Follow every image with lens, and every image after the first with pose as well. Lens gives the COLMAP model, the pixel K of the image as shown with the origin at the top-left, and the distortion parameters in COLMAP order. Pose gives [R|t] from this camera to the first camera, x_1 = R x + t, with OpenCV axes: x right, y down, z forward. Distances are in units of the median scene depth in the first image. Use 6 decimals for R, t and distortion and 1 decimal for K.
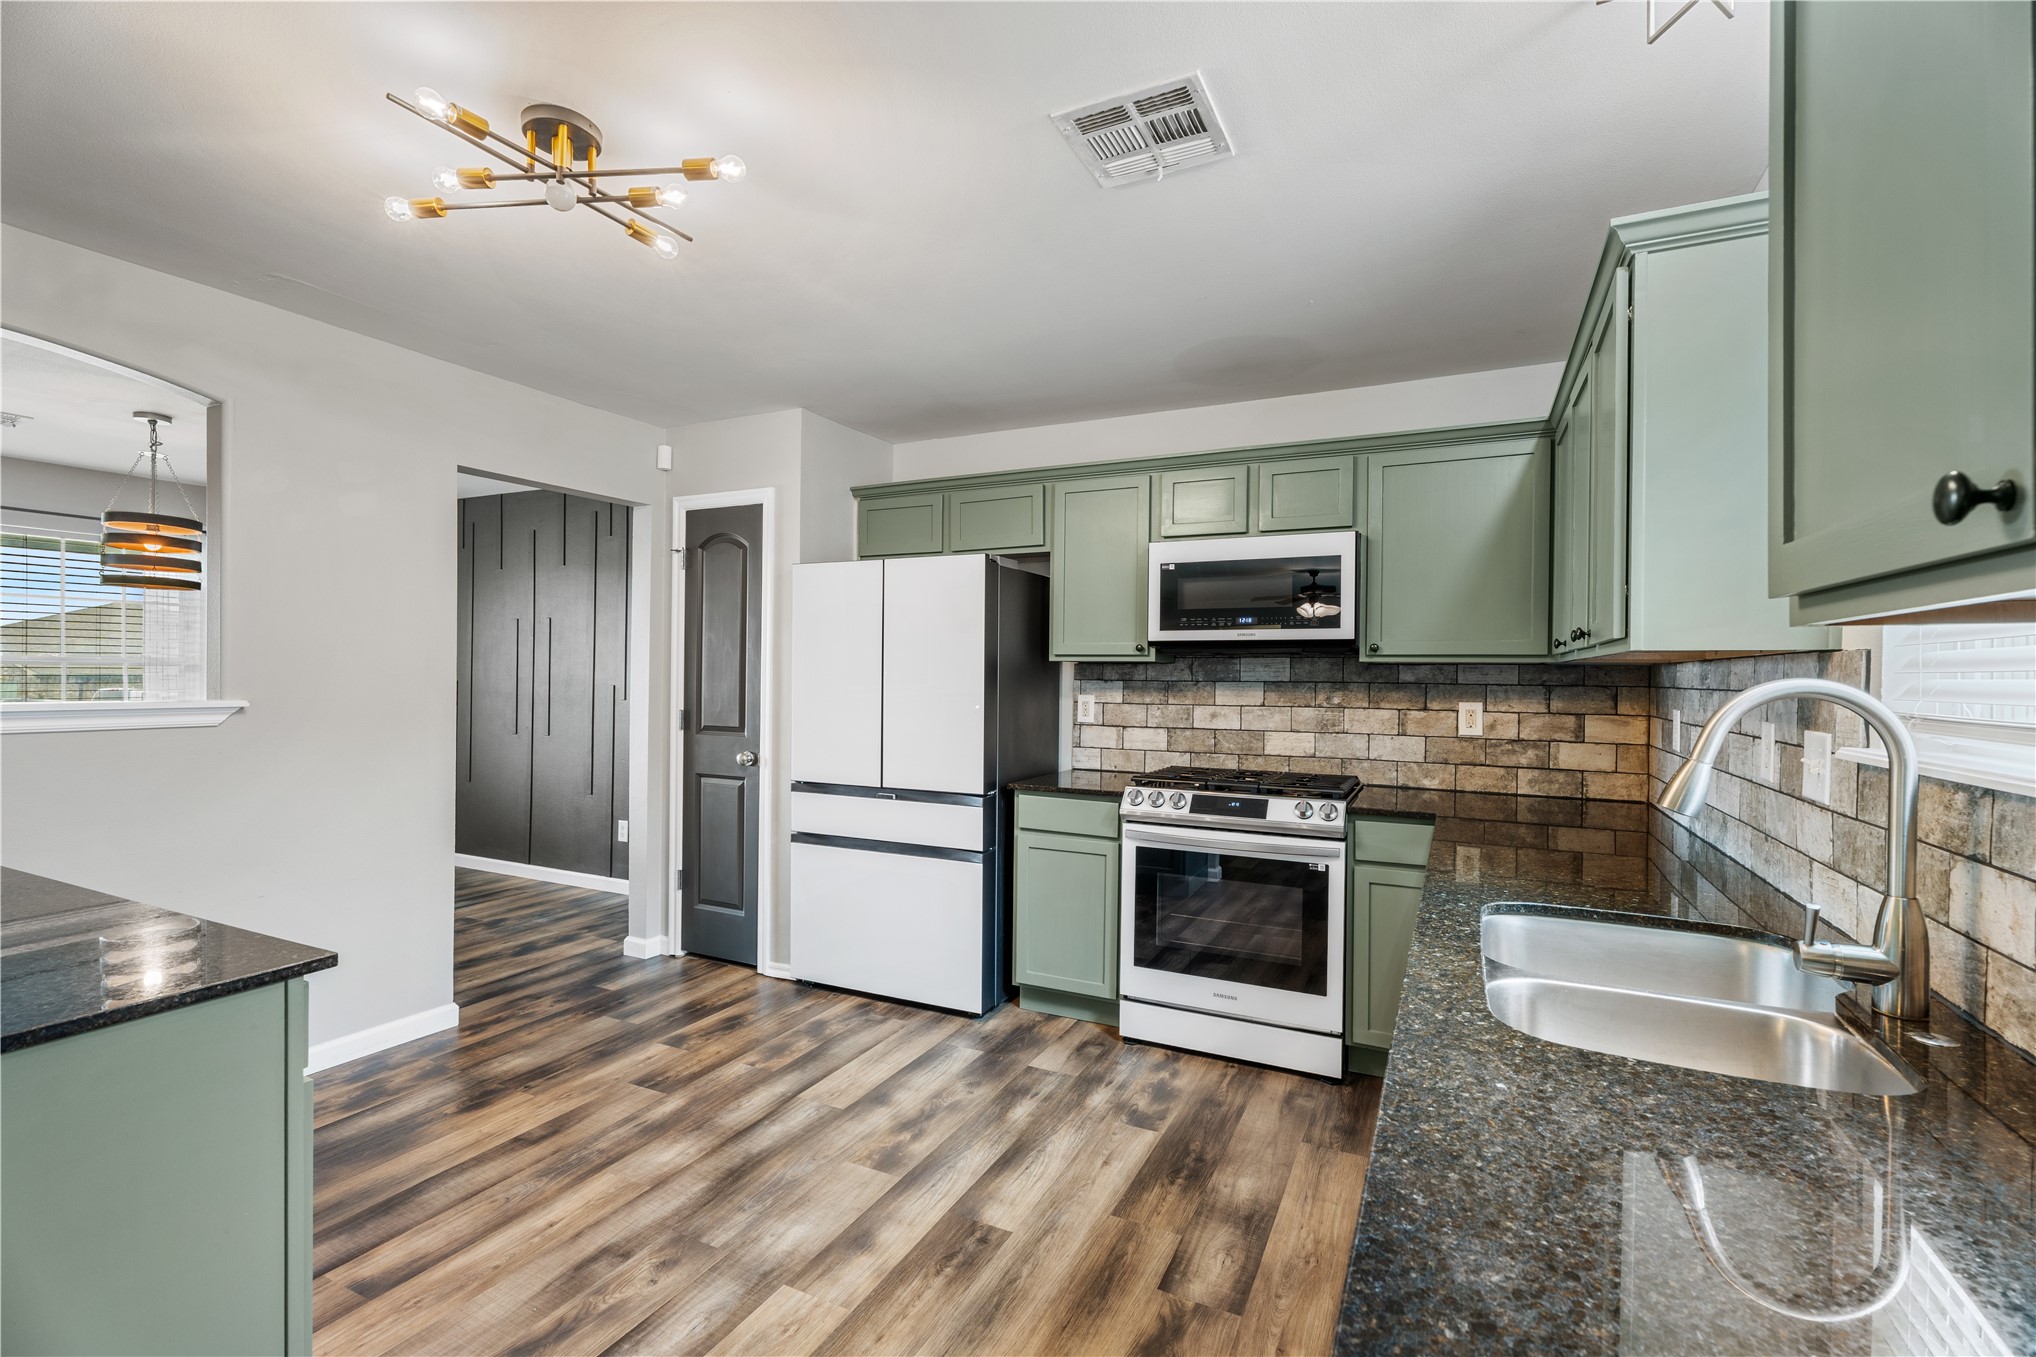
lens RADIAL K [[908.4, 0, 1024.6], [0, 908.4, 675.1], [0, 0, 1]] dist [0.000898, 0.002724]
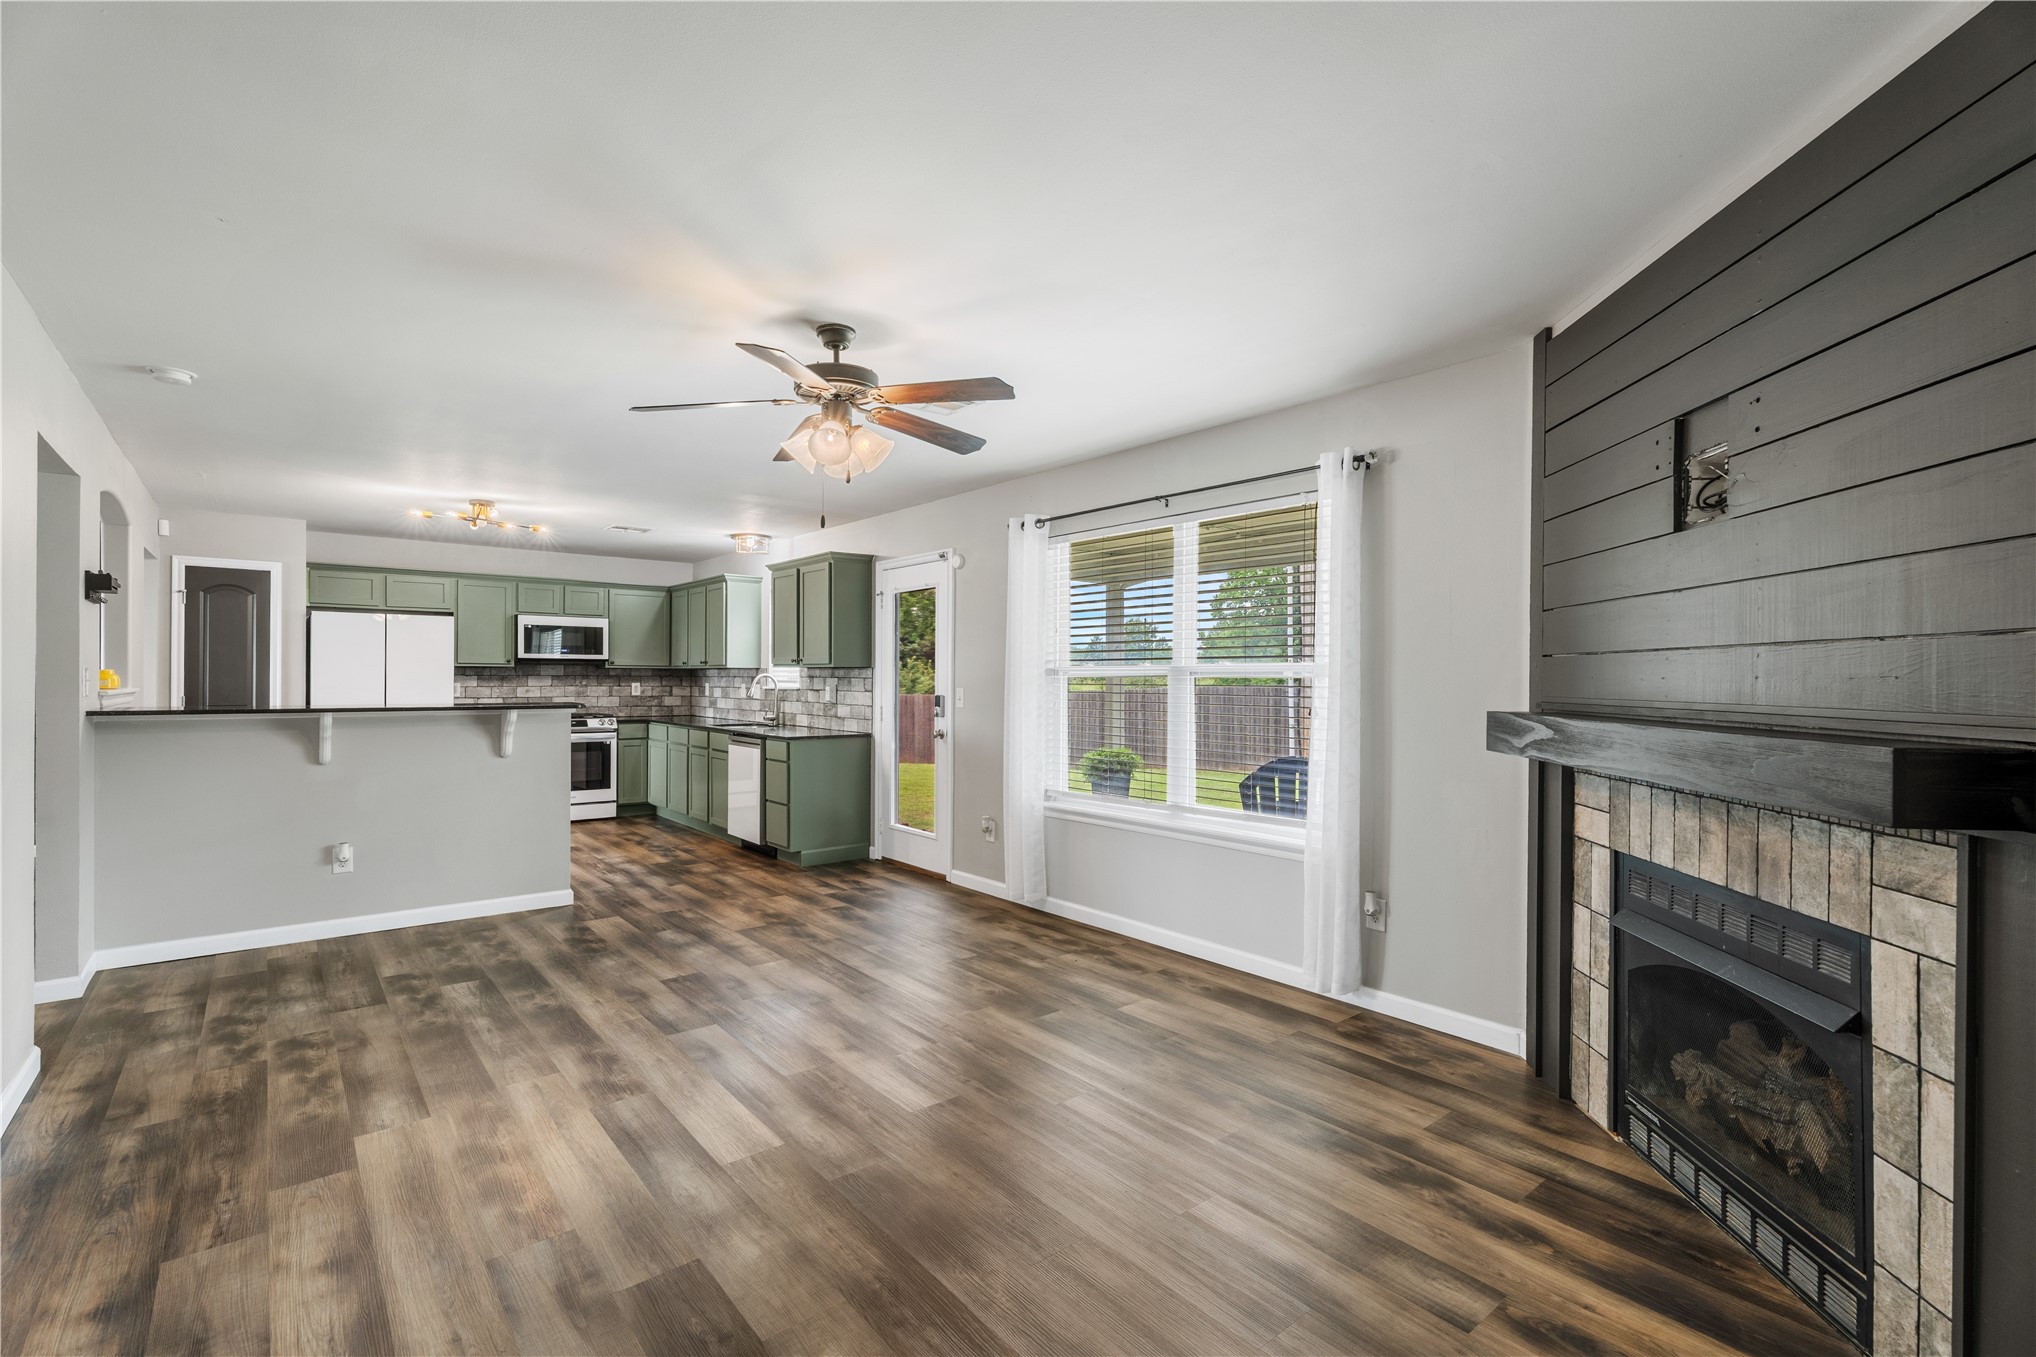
lens RADIAL K [[908.4, 0, 1020.5], [0, 908.4, 685.2], [0, 0, 1]] dist [0.000898, 0.002724]
pose [[0.410199, -0.013668, 0.911893, -1.603964], [-0.002927, 0.999863, 0.016303, -0.011304], [-0.911991, -0.009357, 0.410103, -1.223029]]
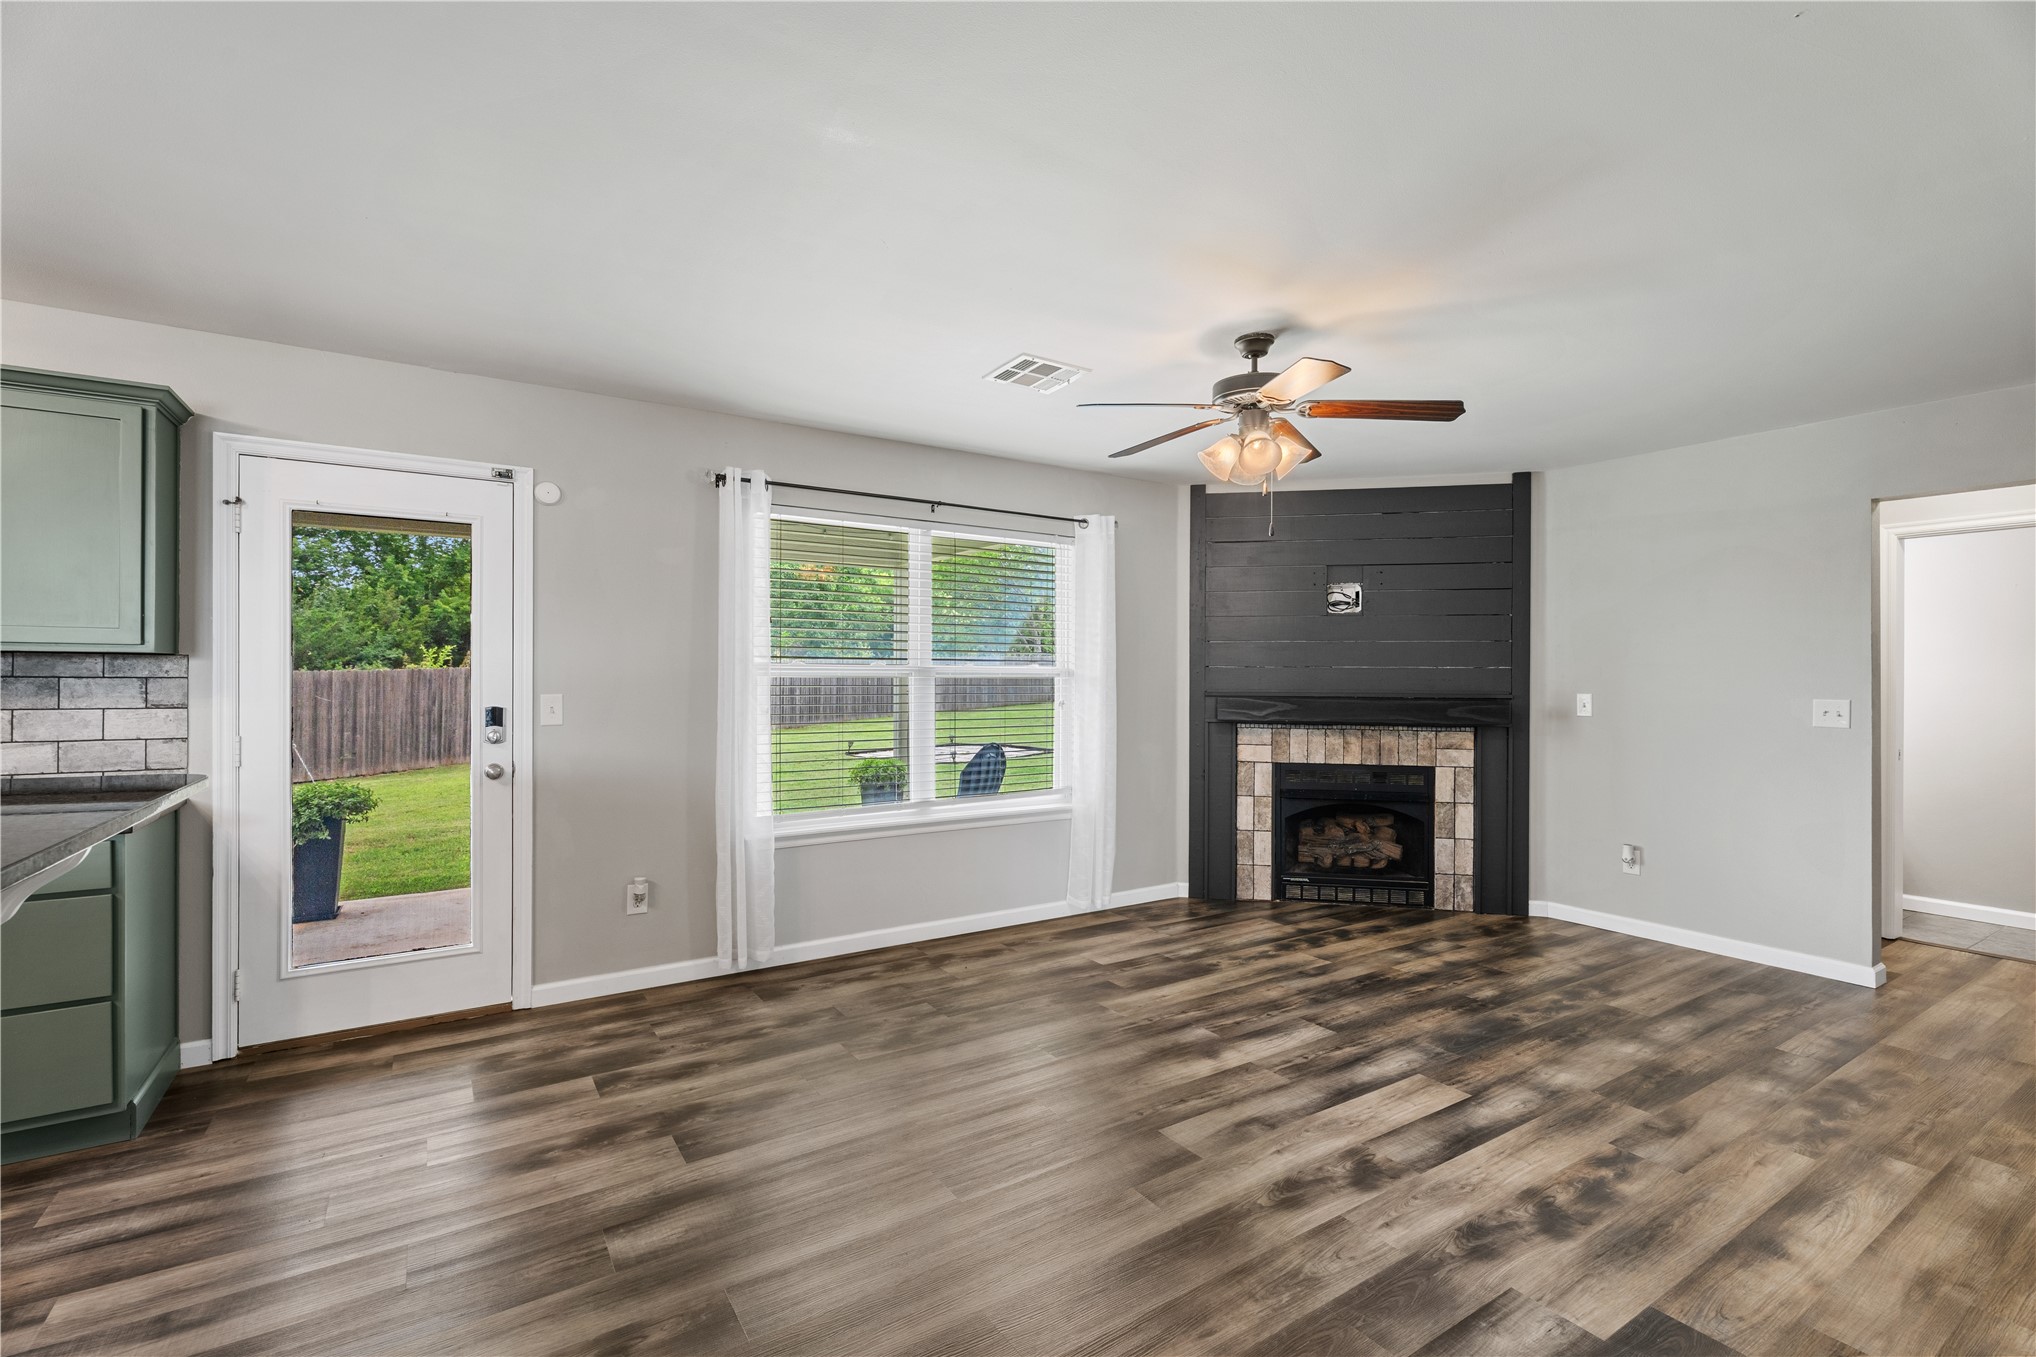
lens RADIAL K [[908.4, 0, 1013.6], [0, 908.4, 678.9], [0, 0, 1]] dist [0.000898, 0.002724]
pose [[-0.857708, -0.015021, 0.513918, -1.081476], [-0.014098, 0.999884, 0.005696, -0.008830], [-0.513944, -0.002360, -0.857820, 0.338596]]
